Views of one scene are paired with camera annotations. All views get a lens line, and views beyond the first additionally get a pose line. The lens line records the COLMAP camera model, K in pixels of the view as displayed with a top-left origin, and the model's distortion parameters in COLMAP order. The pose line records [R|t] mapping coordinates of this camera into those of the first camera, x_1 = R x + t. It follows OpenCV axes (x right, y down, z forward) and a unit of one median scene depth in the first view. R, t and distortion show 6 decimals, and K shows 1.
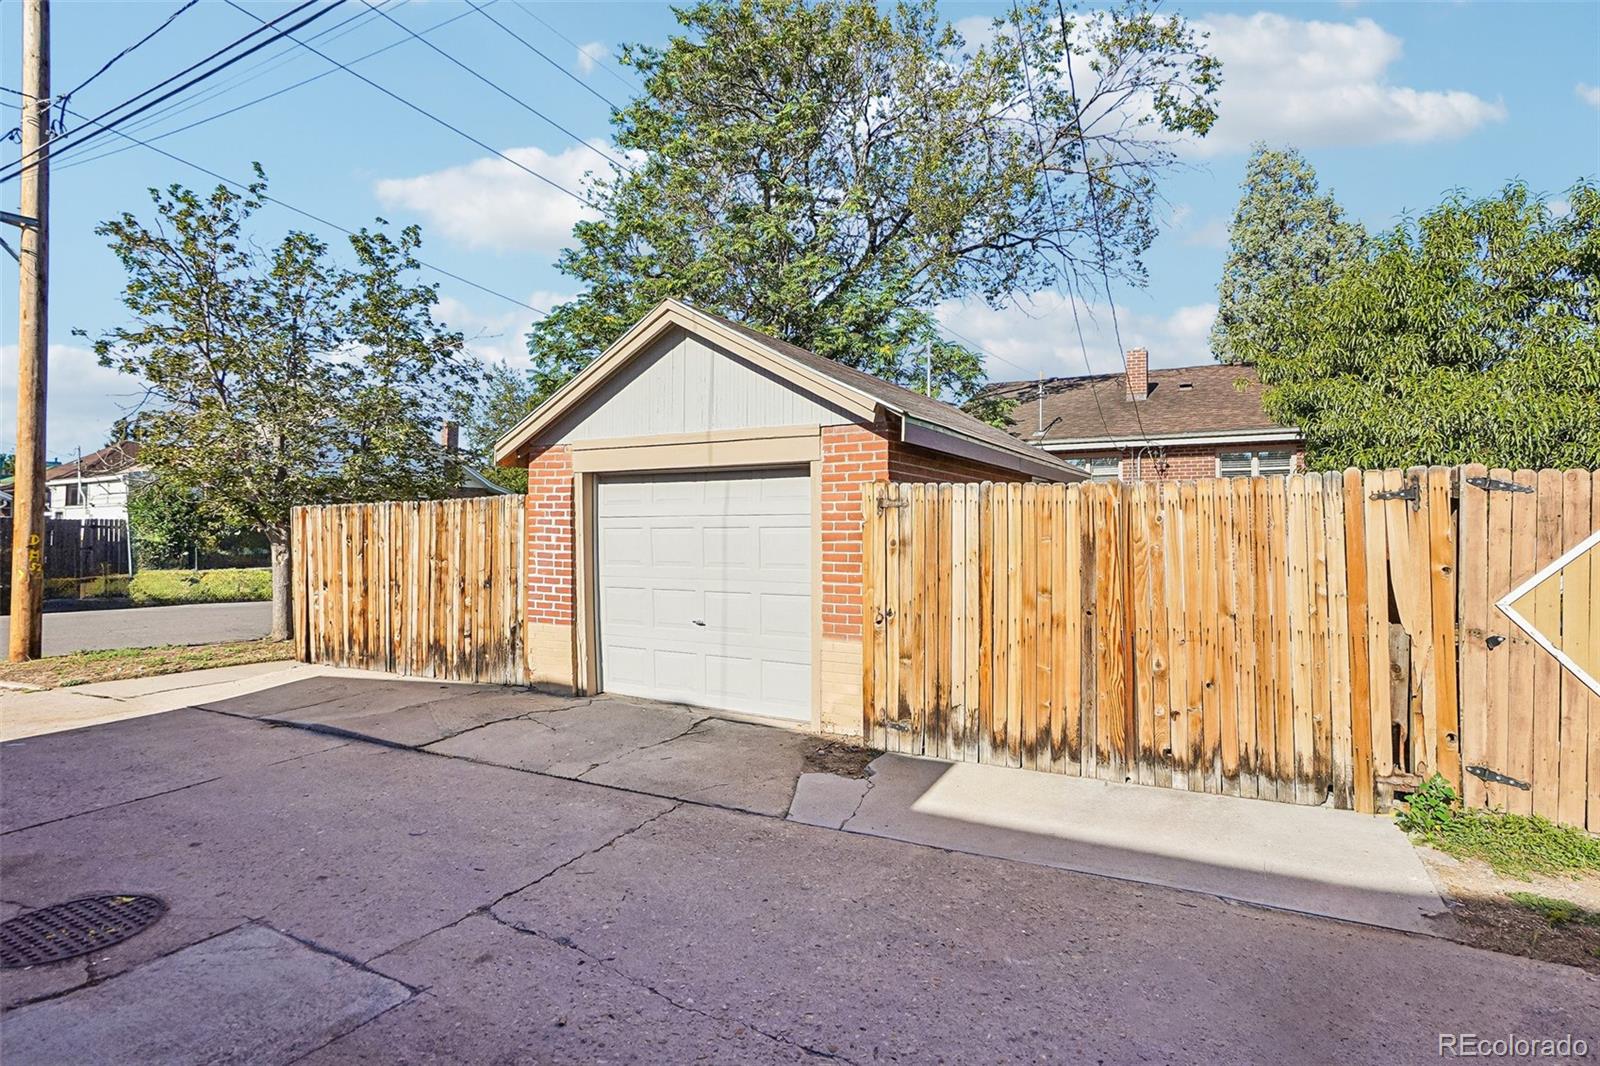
lens RADIAL K [[846.8, 0, 812.9], [0, 846.8, 520.2], [0, 0, 1]] dist [-0.029295, 0.013516]
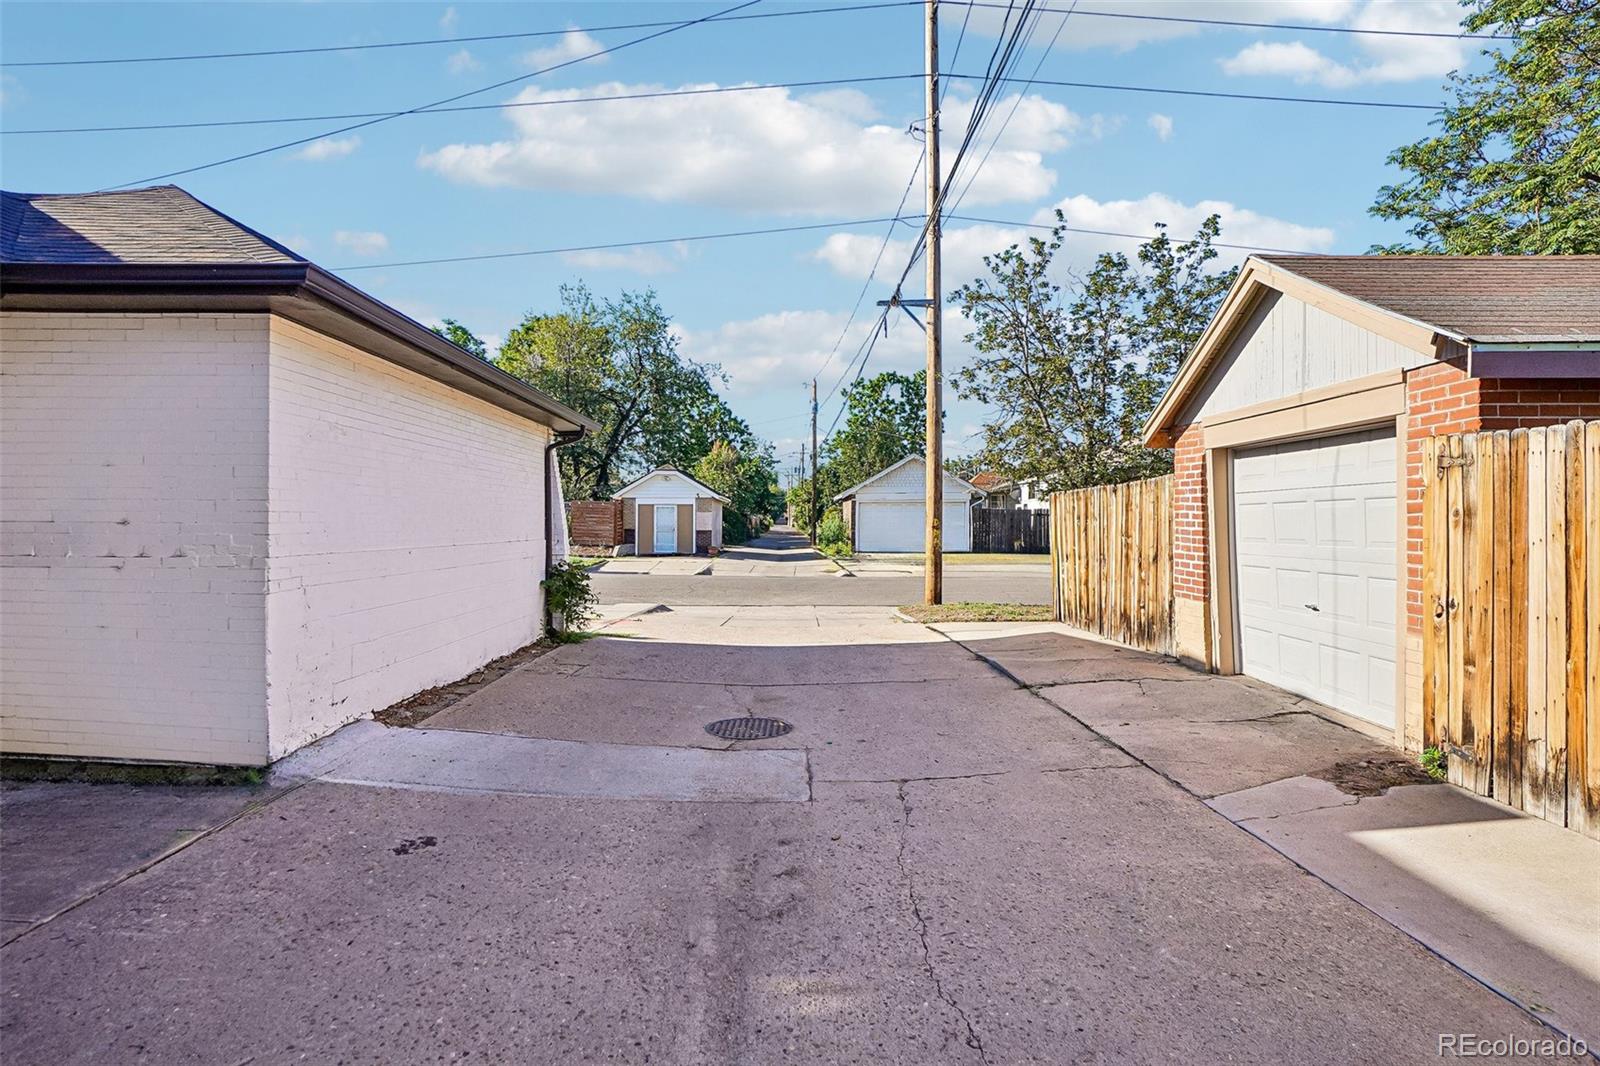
lens RADIAL K [[846.8, 0, 794.8], [0, 846.8, 533.8], [0, 0, 1]] dist [-0.029295, 0.013516]
pose [[0.504817, 0.008672, -0.863183, 0.440388], [0.017758, 0.999634, 0.020429, 0.019241], [0.863044, -0.025642, 0.504478, 0.102421]]
